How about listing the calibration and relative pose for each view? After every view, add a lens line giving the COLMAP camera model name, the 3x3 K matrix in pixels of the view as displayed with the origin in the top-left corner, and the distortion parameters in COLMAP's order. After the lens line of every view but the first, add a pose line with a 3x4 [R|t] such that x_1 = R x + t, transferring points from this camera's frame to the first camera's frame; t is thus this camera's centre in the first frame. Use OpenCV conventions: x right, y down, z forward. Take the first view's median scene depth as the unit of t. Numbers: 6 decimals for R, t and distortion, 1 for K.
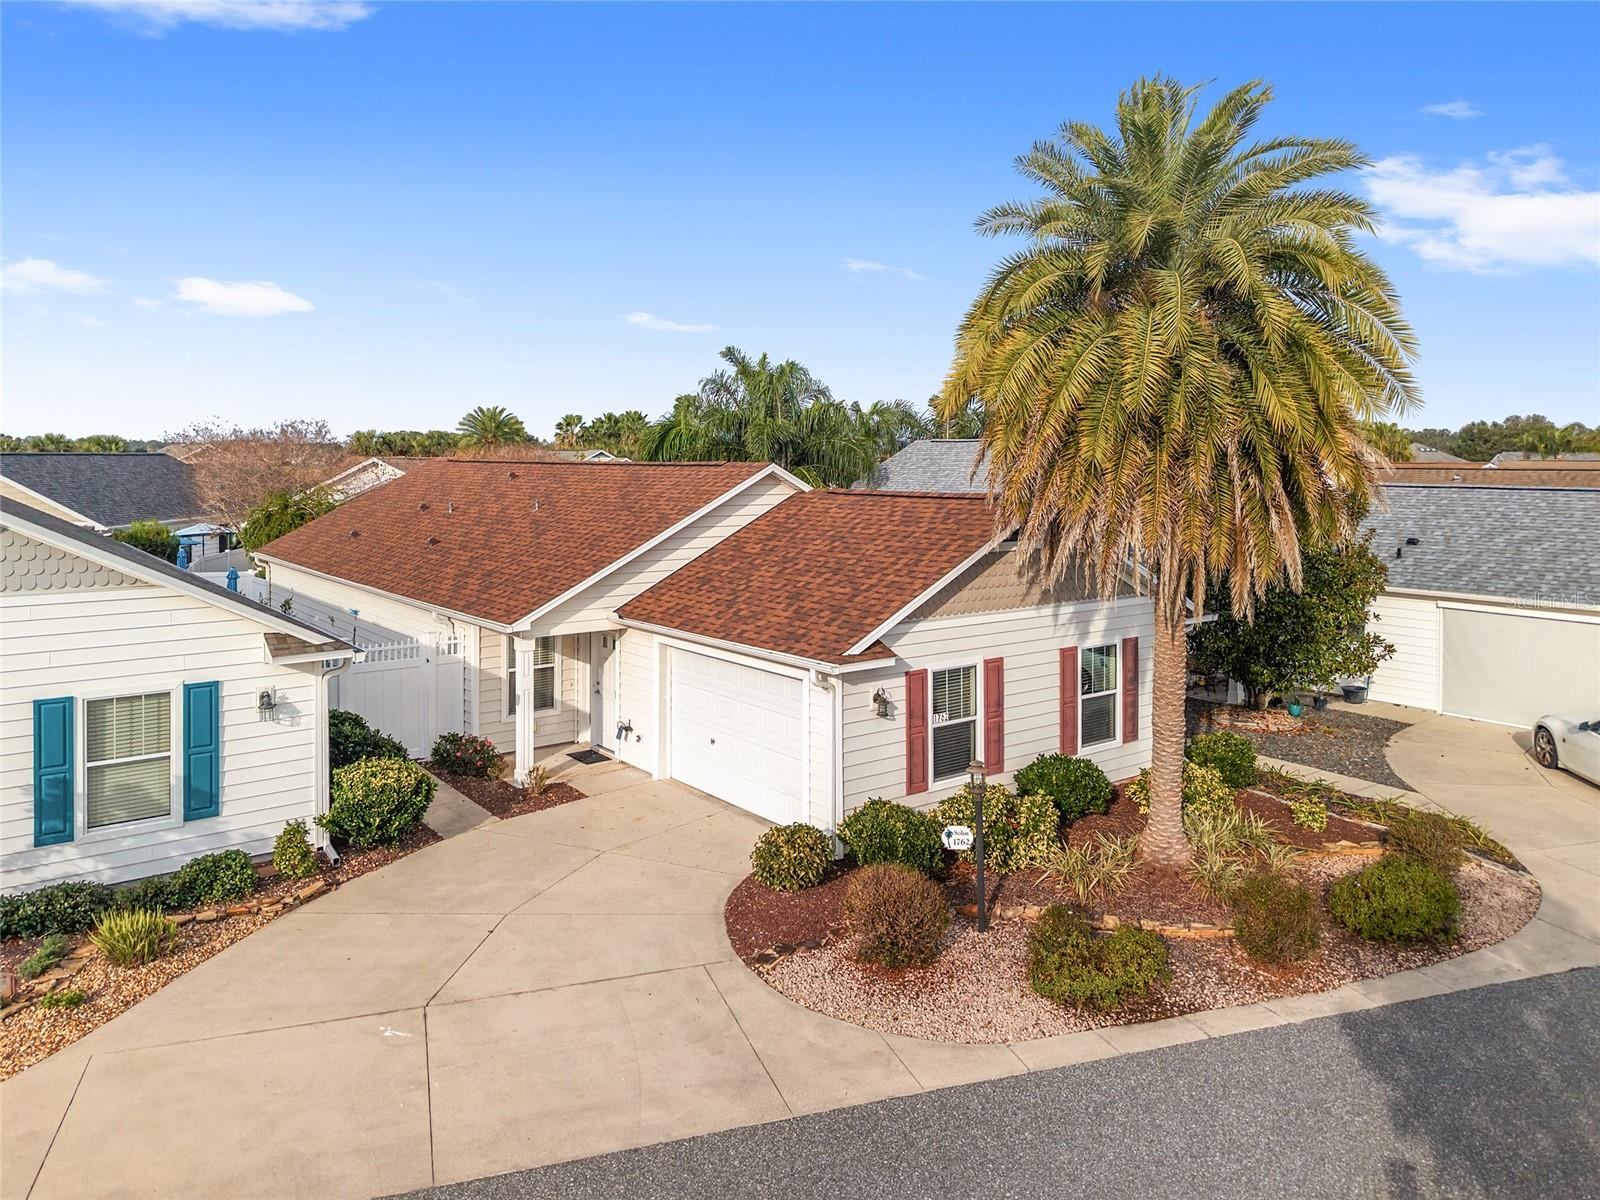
lens RADIAL K [[1115.4, 0, 766.2], [0, 1115.4, 493.4], [0, 0, 1]] dist [0.007338, -0.001766]
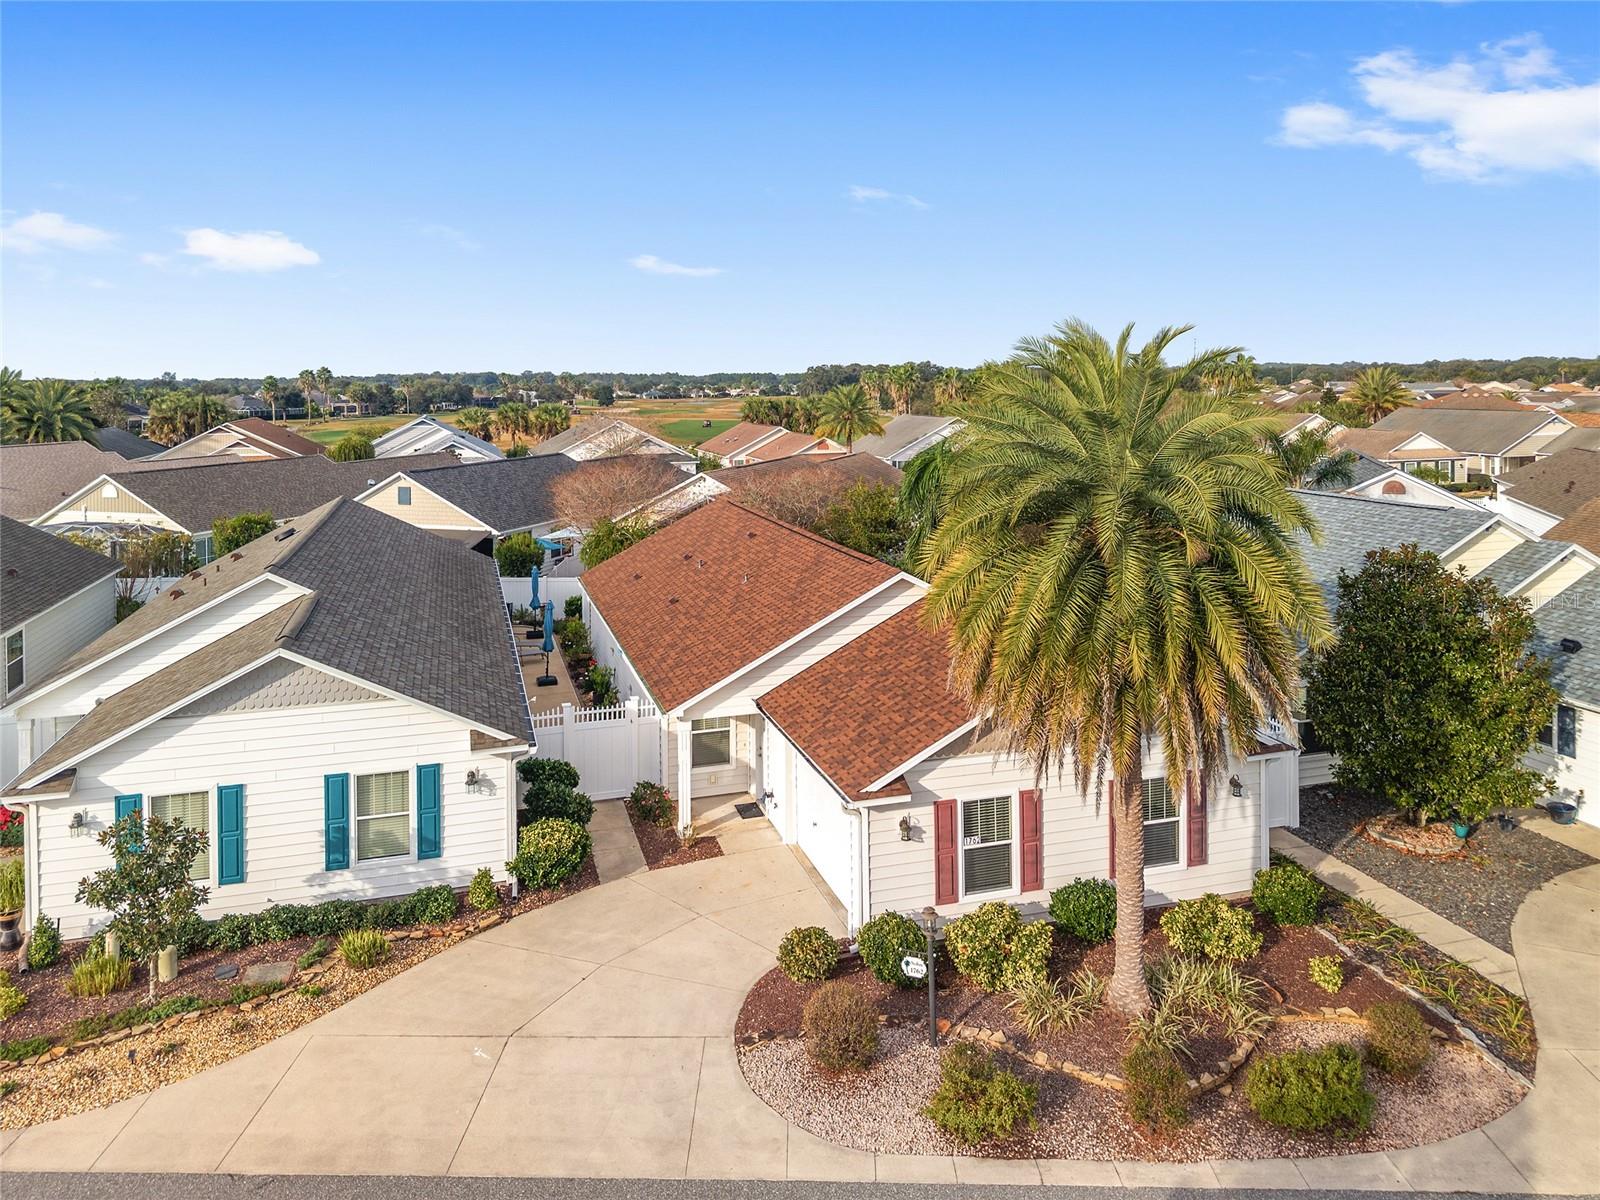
lens RADIAL K [[1132.2, 0, 791.5], [0, 1132.2, 409.3], [0, 0, 1]] dist [0.007814, -0.004366]
pose [[0.936696, -0.003792, -0.350124, 0.477393], [0.005022, 0.999984, 0.002603, -0.309105], [0.350108, -0.004197, 0.936700, -0.222405]]
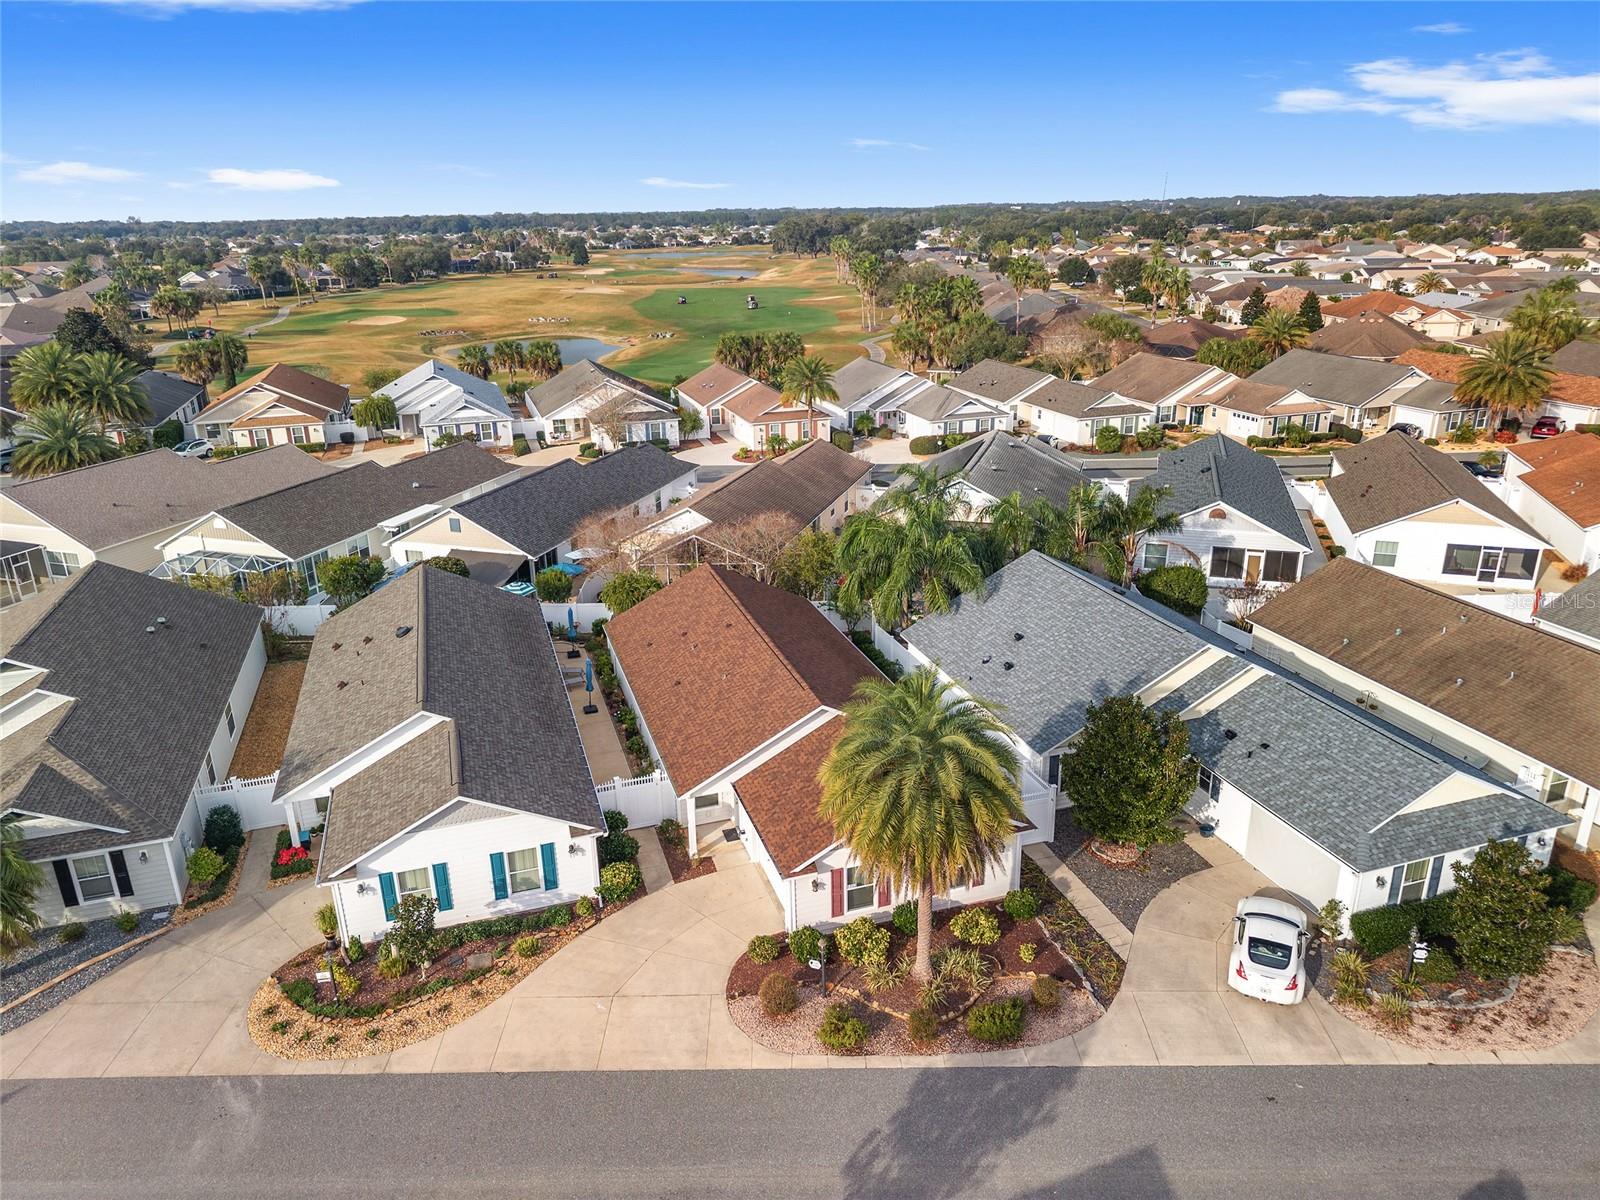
lens RADIAL K [[1083.6, 0, 800.0], [0, 1083.6, 600.0], [0, 0, 1]] dist [0.004412, -0.000684]
pose [[0.946796, 0.095151, -0.307448, 0.786634], [0.012481, 0.943722, 0.330504, -1.226162], [0.321593, -0.316757, 0.892324, -0.885965]]
